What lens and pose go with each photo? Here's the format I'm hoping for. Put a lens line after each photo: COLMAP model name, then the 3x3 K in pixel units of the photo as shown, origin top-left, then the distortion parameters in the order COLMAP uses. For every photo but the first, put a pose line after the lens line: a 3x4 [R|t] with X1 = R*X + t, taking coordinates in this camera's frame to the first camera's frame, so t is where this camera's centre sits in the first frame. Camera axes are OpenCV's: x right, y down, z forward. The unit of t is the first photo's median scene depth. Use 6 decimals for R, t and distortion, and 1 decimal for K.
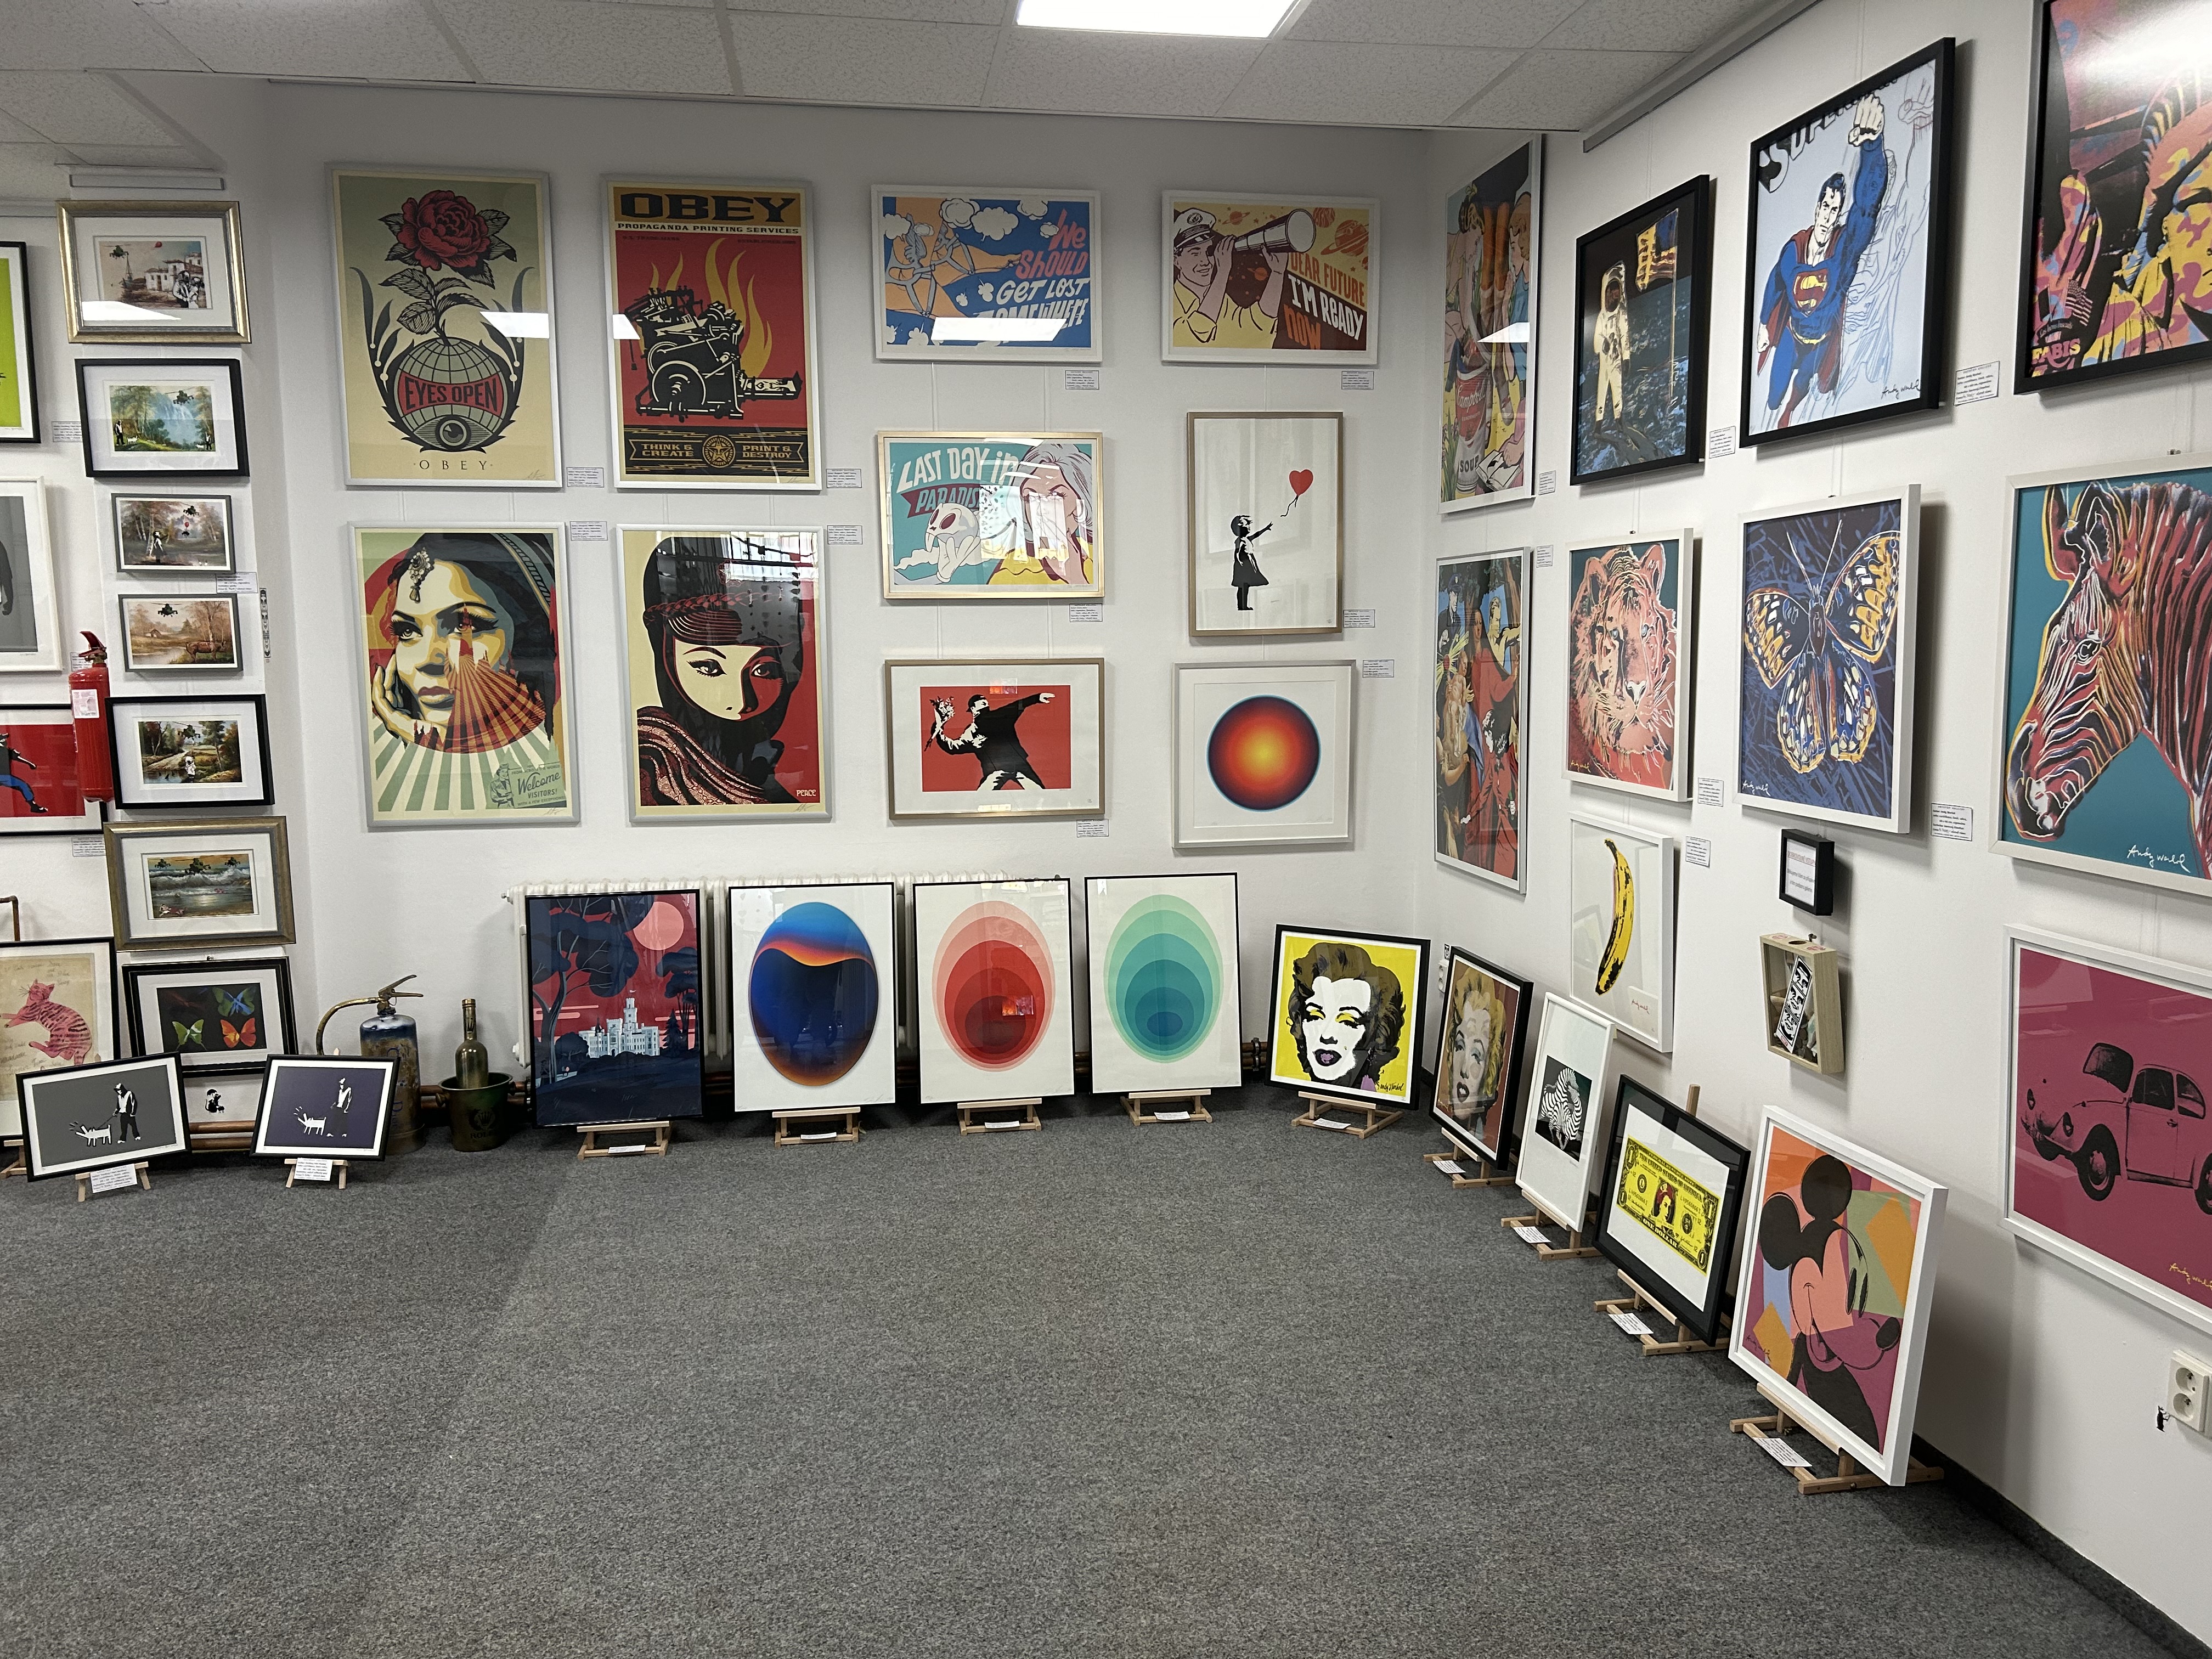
lens RADIAL K [[1652.2, 0, 1106.0], [0, 1652.2, 829.5], [0, 0, 1]] dist [0.056739, -0.065899]
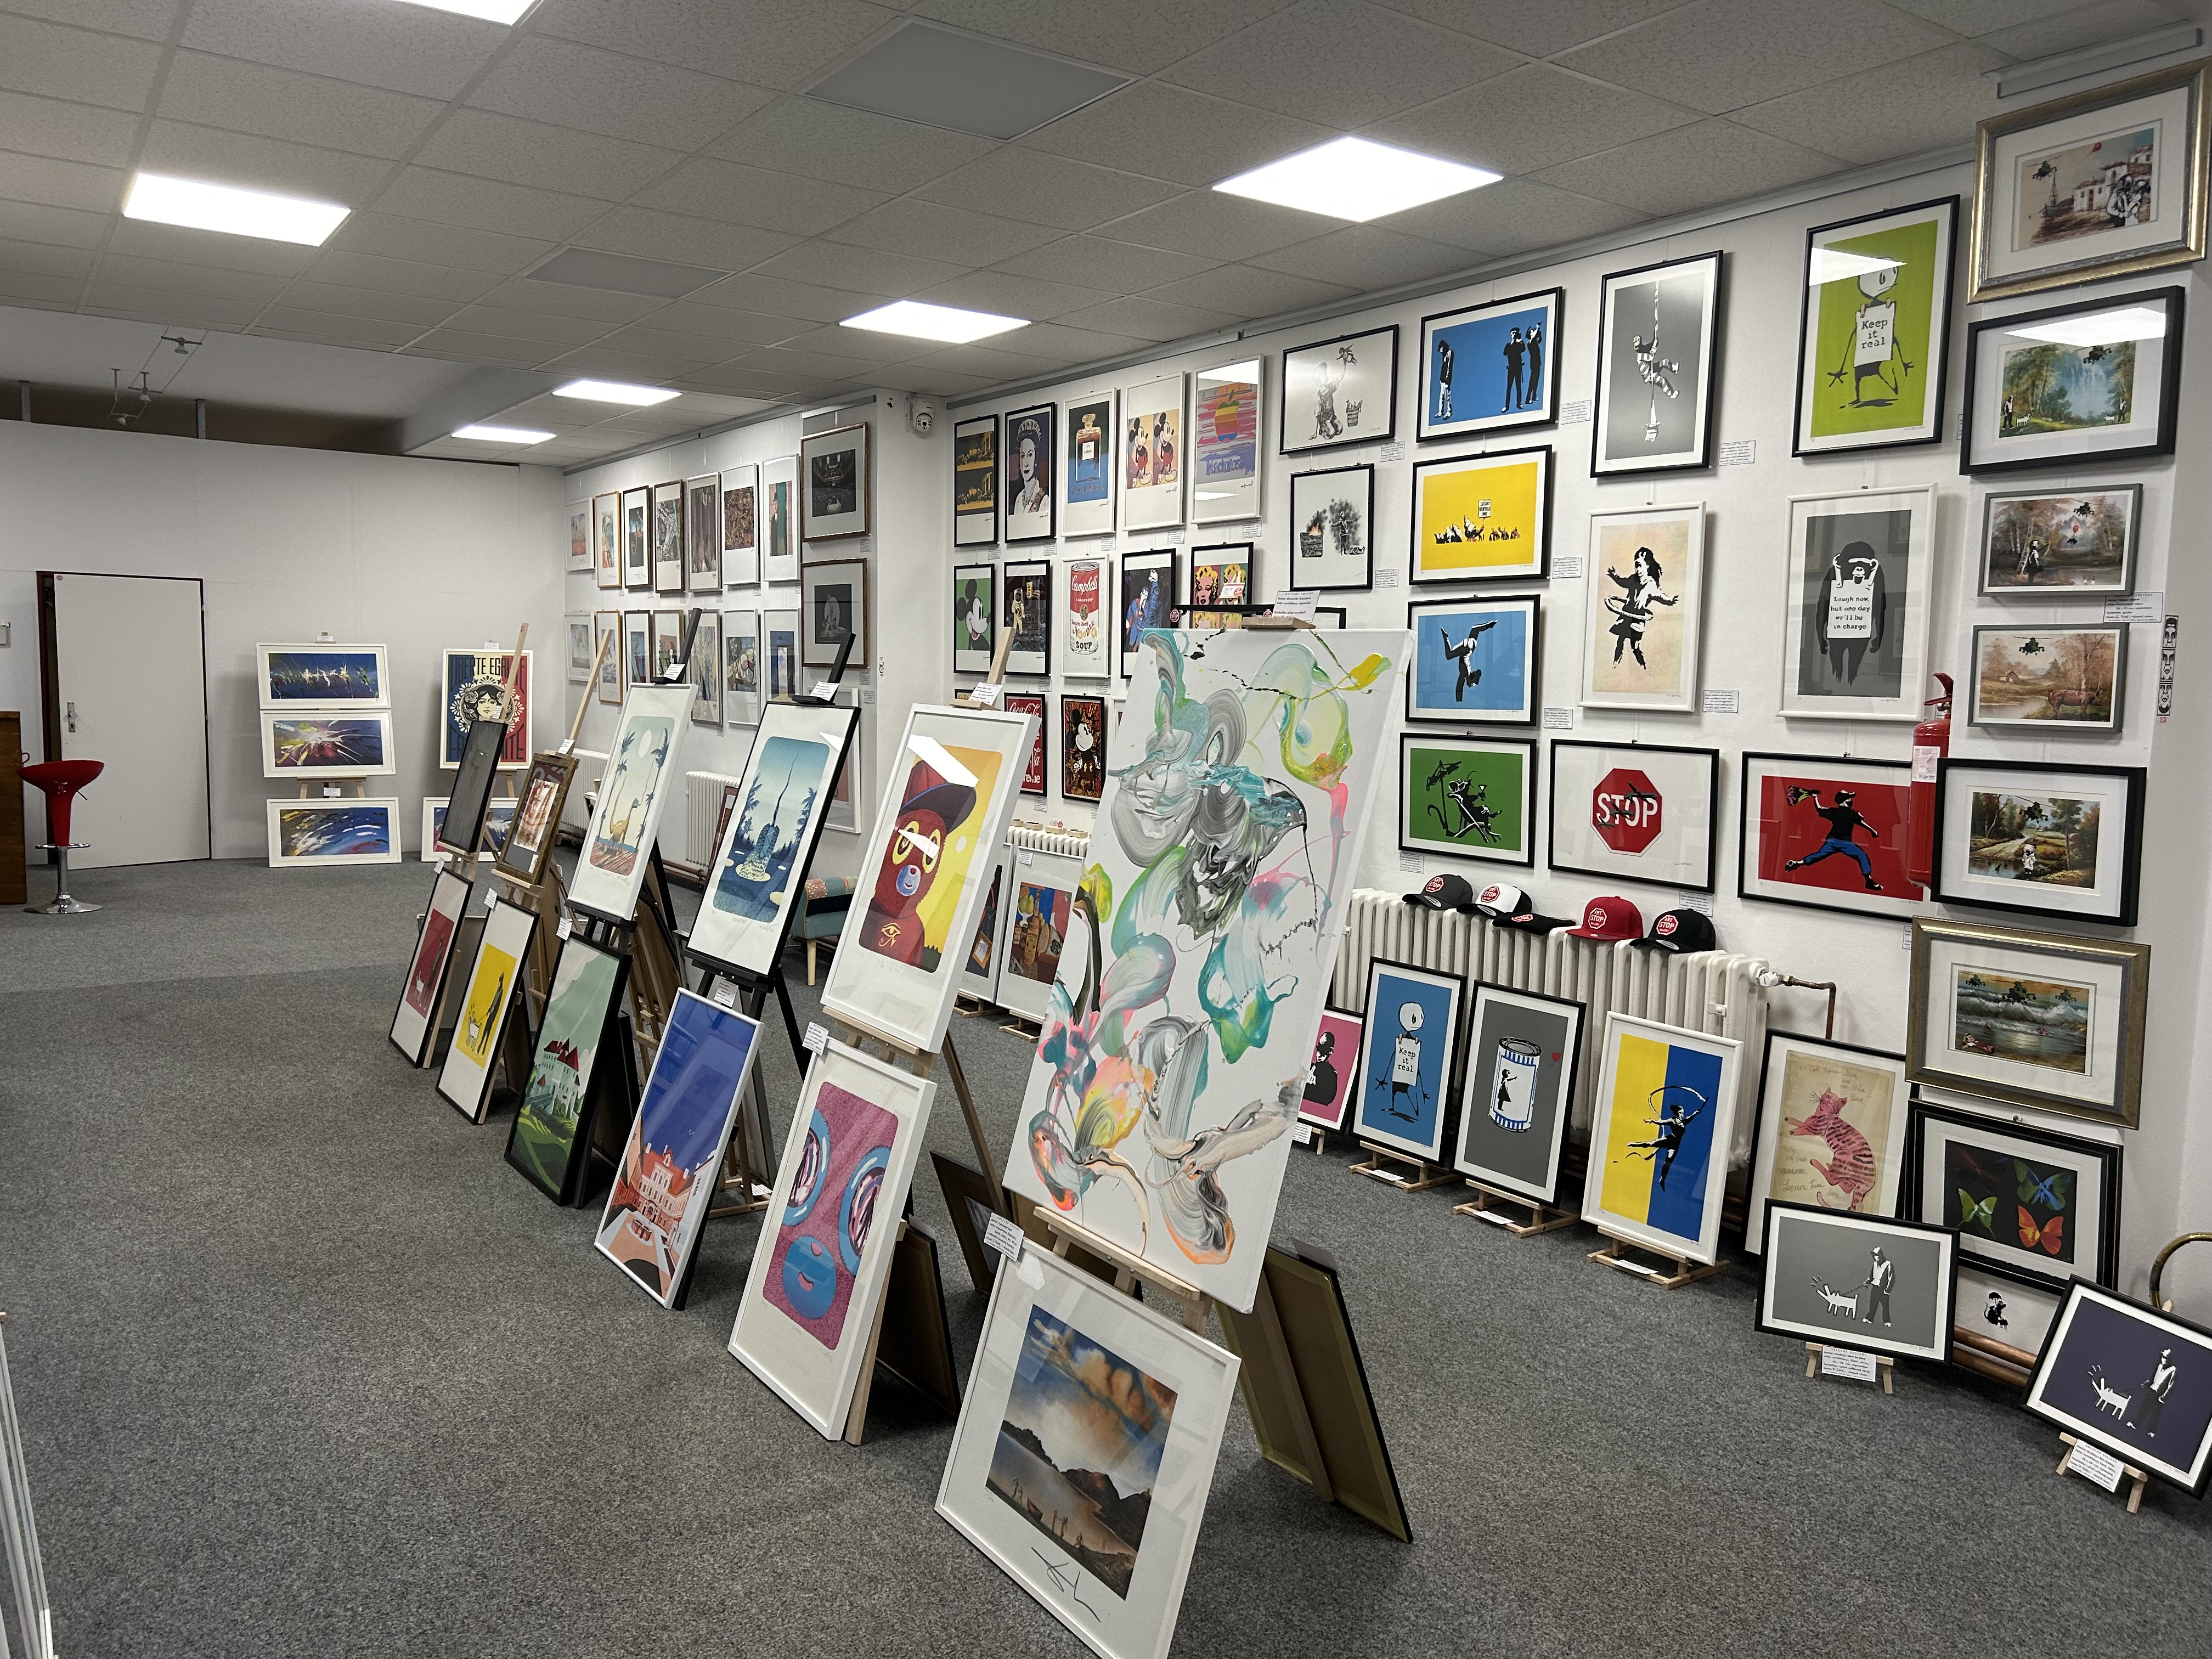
lens RADIAL K [[1652.2, 0, 1106.0], [0, 1652.2, 829.5], [0, 0, 1]] dist [0.056739, -0.065899]
pose [[0.421118, 0.106102, -0.900779, -0.058322], [-0.137913, 0.989077, 0.052027, -0.032490], [0.896460, 0.102319, 0.431151, 0.317852]]
